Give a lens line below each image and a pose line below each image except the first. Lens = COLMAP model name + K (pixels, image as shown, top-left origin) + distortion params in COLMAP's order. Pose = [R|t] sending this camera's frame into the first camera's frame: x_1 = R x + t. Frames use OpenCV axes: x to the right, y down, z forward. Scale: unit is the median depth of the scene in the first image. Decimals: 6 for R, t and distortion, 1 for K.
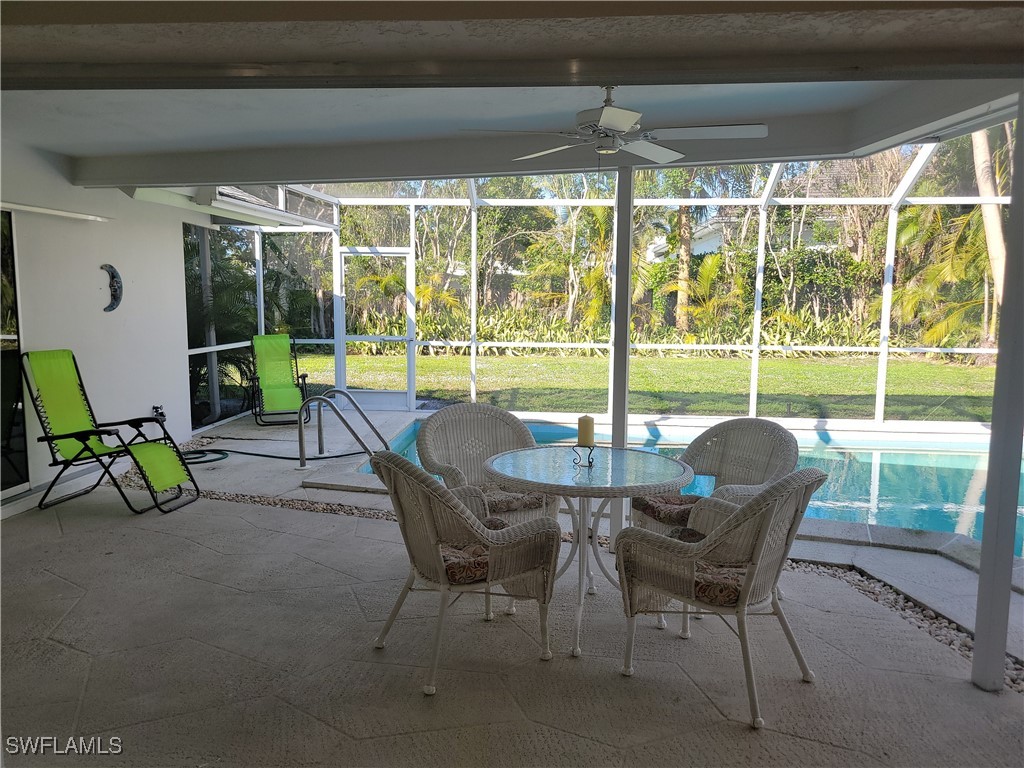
lens RADIAL K [[765.5, 0, 508.7], [0, 765.5, 383.7], [0, 0, 1]] dist [0.052273, -0.013061]
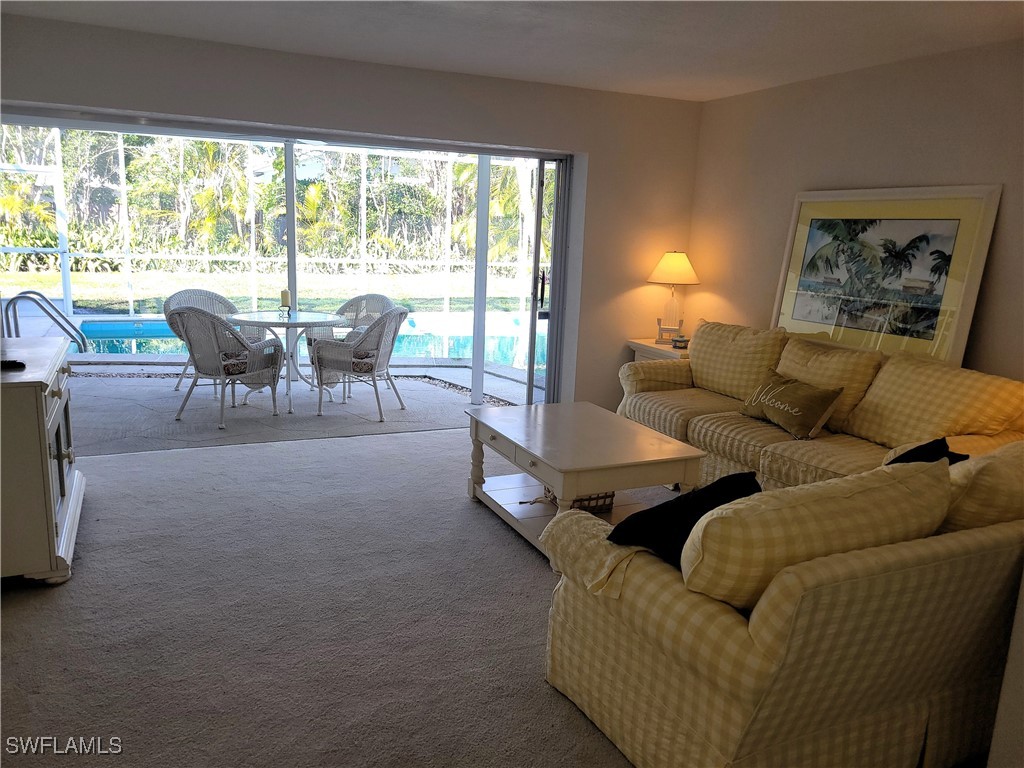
lens RADIAL K [[765.5, 0, 508.7], [0, 765.5, 383.7], [0, 0, 1]] dist [0.052273, -0.013061]
pose [[0.873699, -0.073732, 0.480846, -0.055946], [0.025763, 0.994073, 0.105619, 0.014292], [-0.485784, -0.079891, 0.870420, -0.146436]]
